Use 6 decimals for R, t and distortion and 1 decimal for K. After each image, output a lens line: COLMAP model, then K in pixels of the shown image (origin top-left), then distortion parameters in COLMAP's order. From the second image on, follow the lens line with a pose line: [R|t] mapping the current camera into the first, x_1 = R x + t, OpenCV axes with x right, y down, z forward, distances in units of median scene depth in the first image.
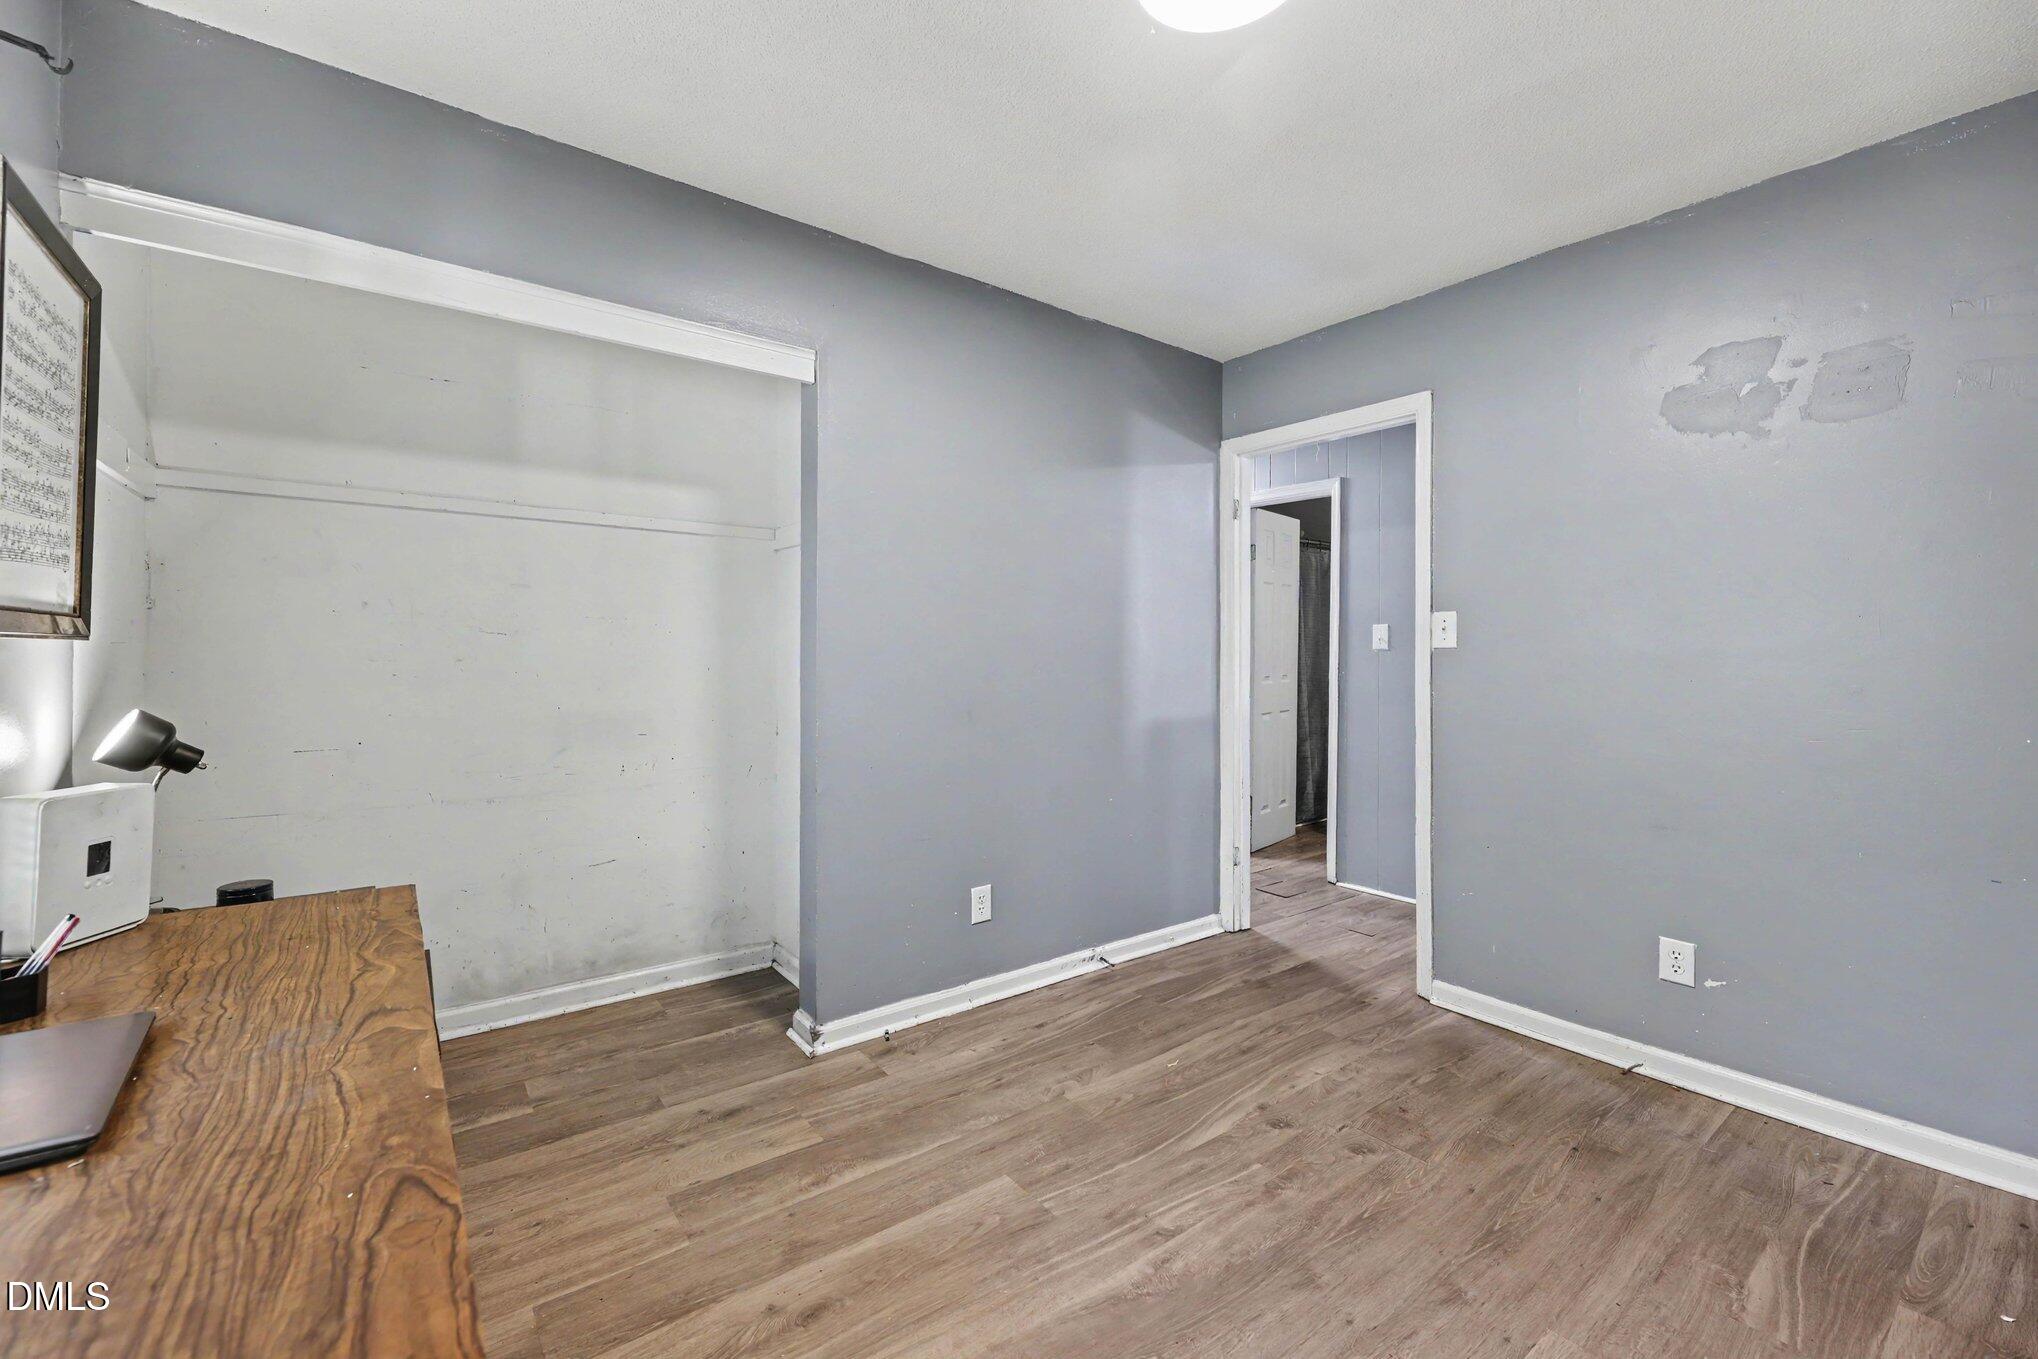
lens RADIAL K [[813.8, 0, 967.4], [0, 813.8, 658.4], [0, 0, 1]] dist [-0.002438, -0.000127]
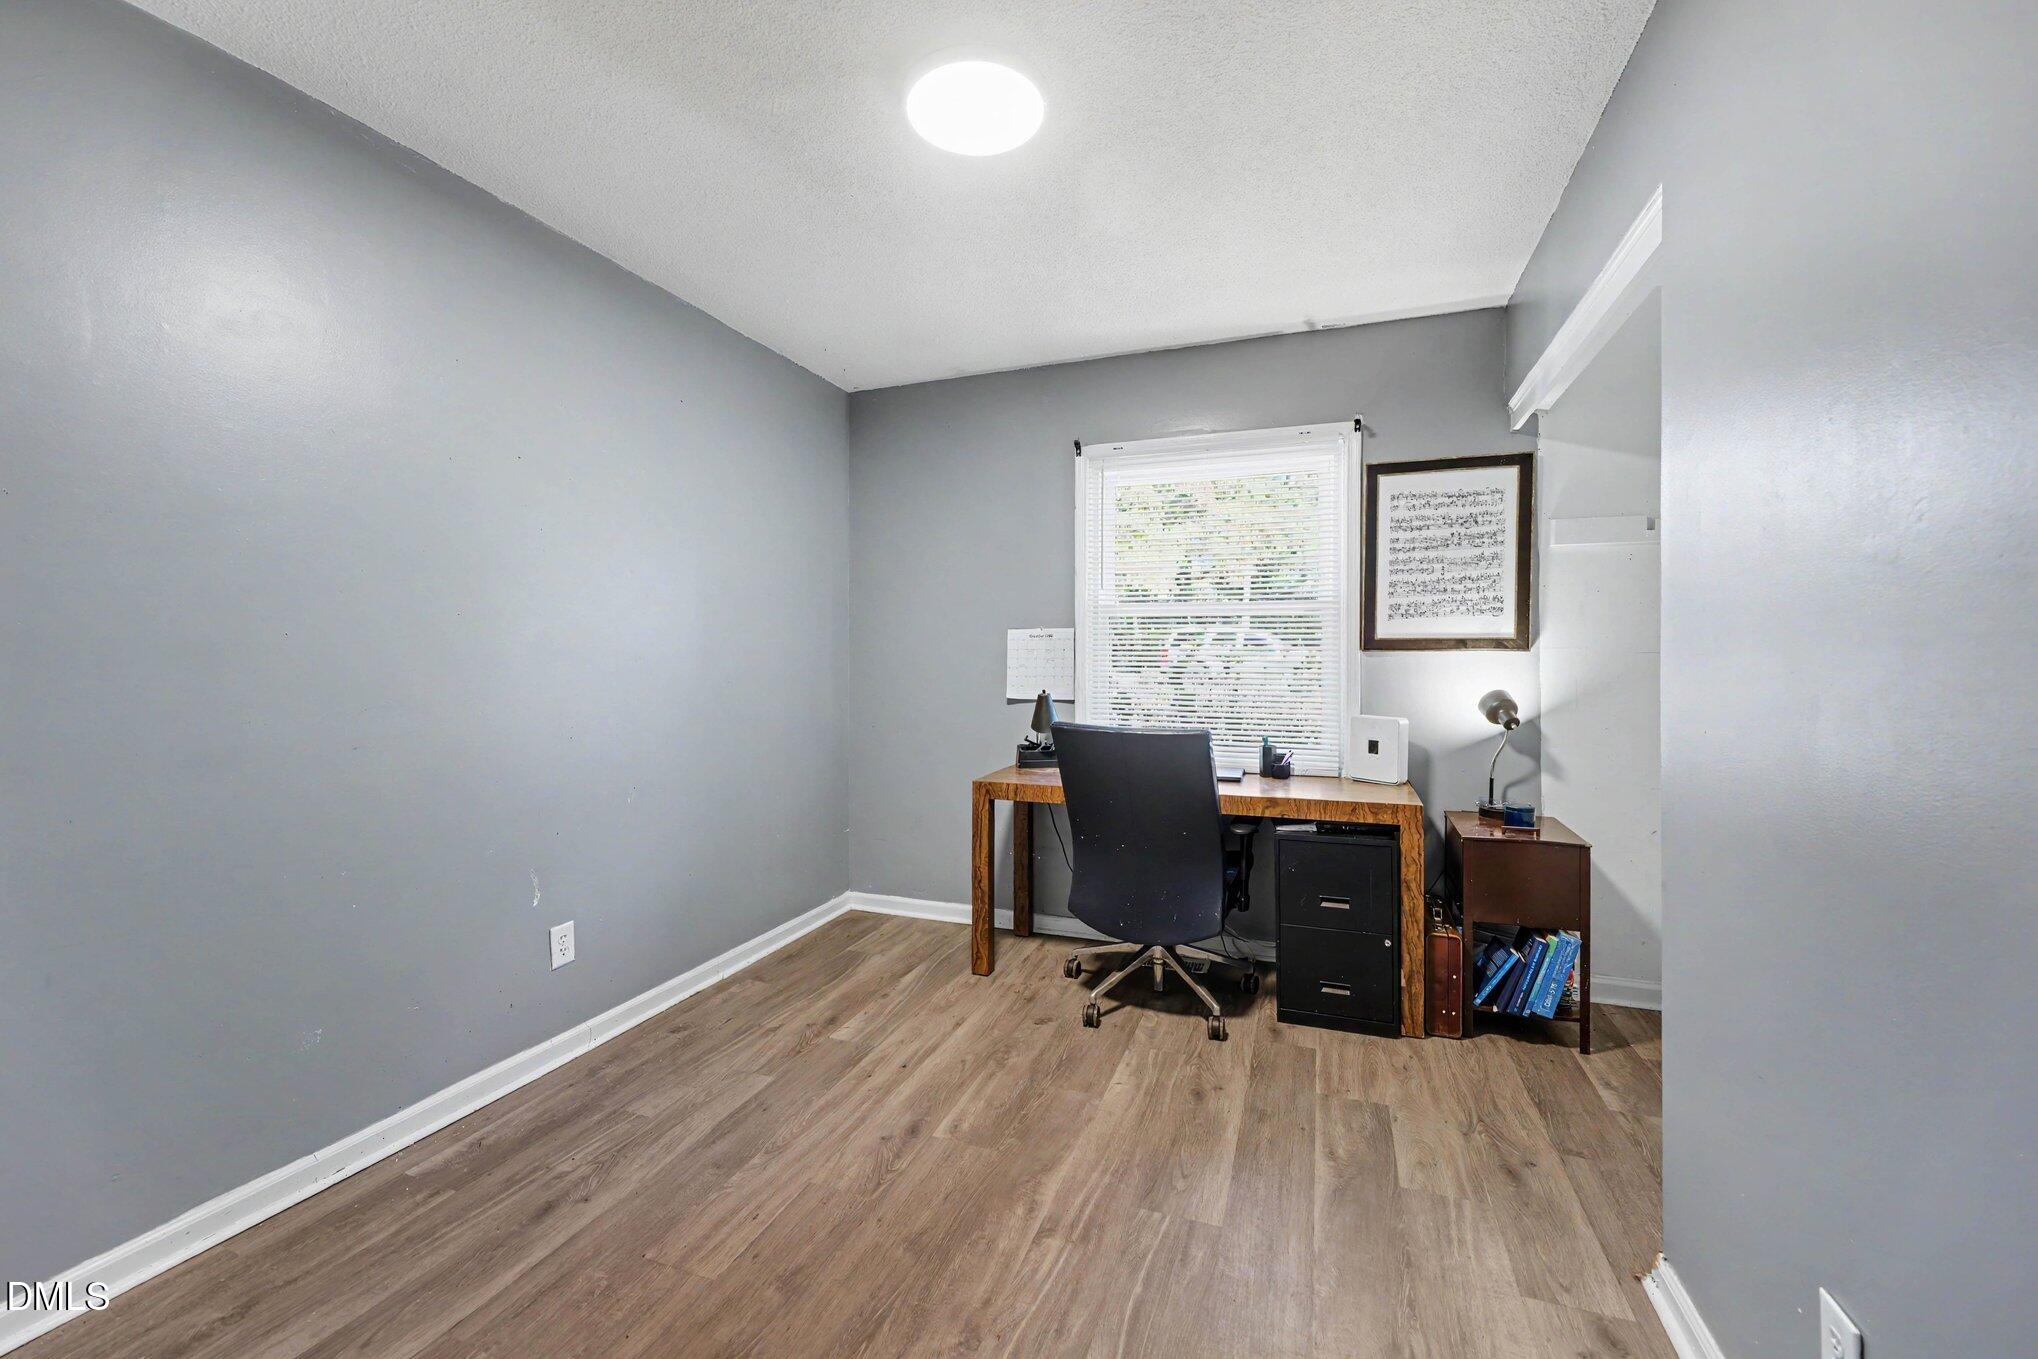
lens RADIAL K [[823.4, 0, 1019.3], [0, 823.4, 665.7], [0, 0, 1]] dist [-0.008562, -0.000071]
pose [[-0.808055, 0.002902, -0.589100, 0.739258], [-0.004161, 0.999935, 0.010632, -0.010158], [0.589092, 0.011043, -0.807991, 1.525894]]
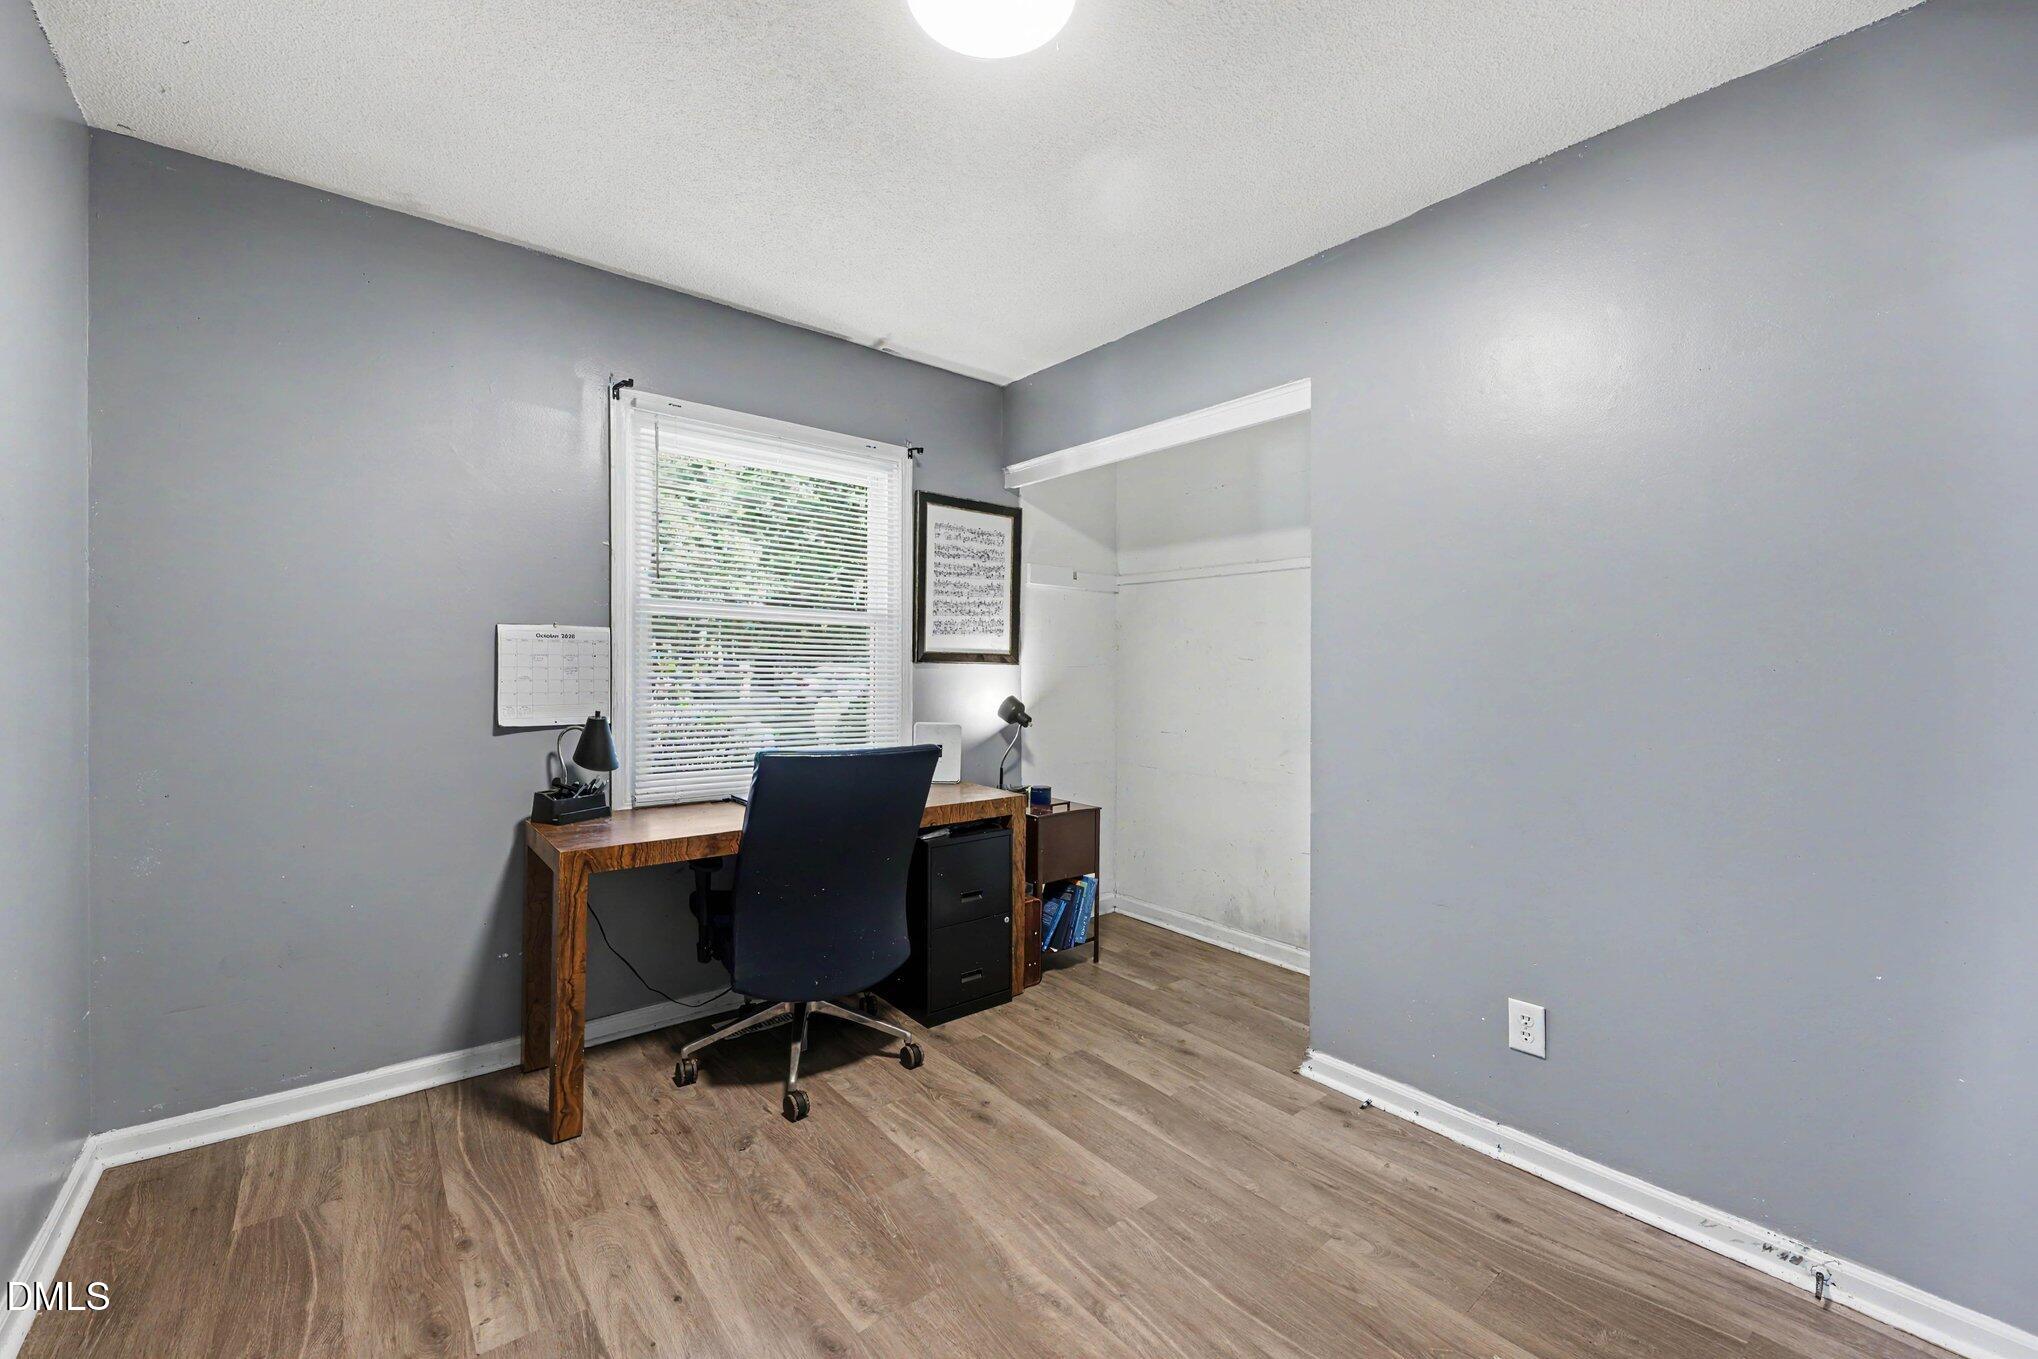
lens RADIAL K [[808.6, 0, 1040.9], [0, 808.6, 668.2], [0, 0, 1]] dist [0.000368, -0.002164]
pose [[0.105093, -0.001070, -0.994462, 0.973595], [-0.014298, 0.999894, -0.002587, -0.012995], [0.994360, 0.014491, 0.105067, 0.702822]]
